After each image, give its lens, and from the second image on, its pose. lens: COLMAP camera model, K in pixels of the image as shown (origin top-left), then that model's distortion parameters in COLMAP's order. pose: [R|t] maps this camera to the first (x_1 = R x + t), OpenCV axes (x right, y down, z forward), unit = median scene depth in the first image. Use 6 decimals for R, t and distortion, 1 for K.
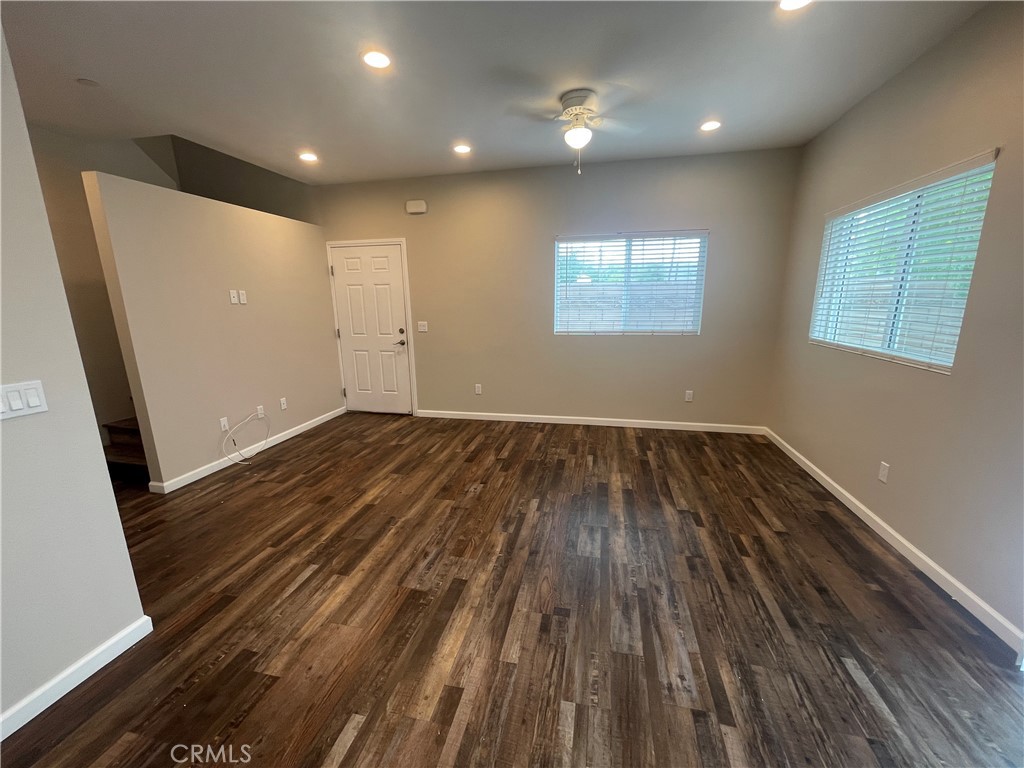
lens RADIAL K [[413.0, 0, 513.0], [0, 413.0, 388.6], [0, 0, 1]] dist [0.000722, 0.000066]
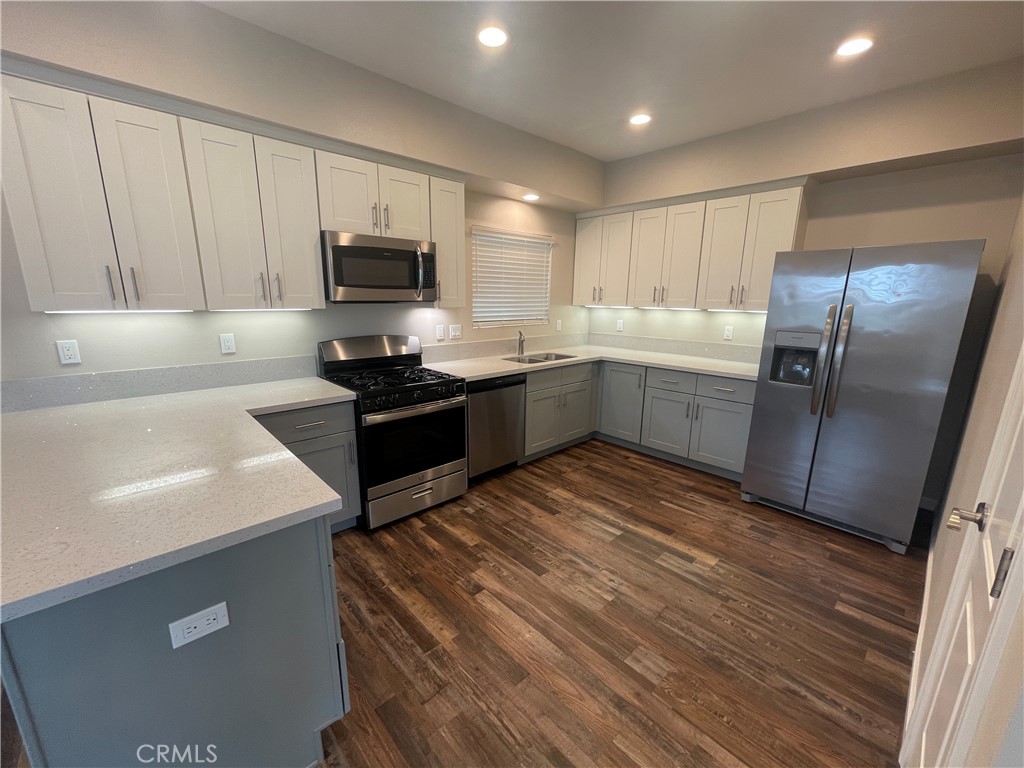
lens RADIAL K [[413.0, 0, 513.0], [0, 413.0, 388.6], [0, 0, 1]] dist [0.000722, 0.000066]
pose [[-0.560541, 0.194996, -0.804842, 0.713943], [-0.179522, 0.920159, 0.347964, -0.306406], [0.808434, 0.339535, -0.480781, 1.324498]]
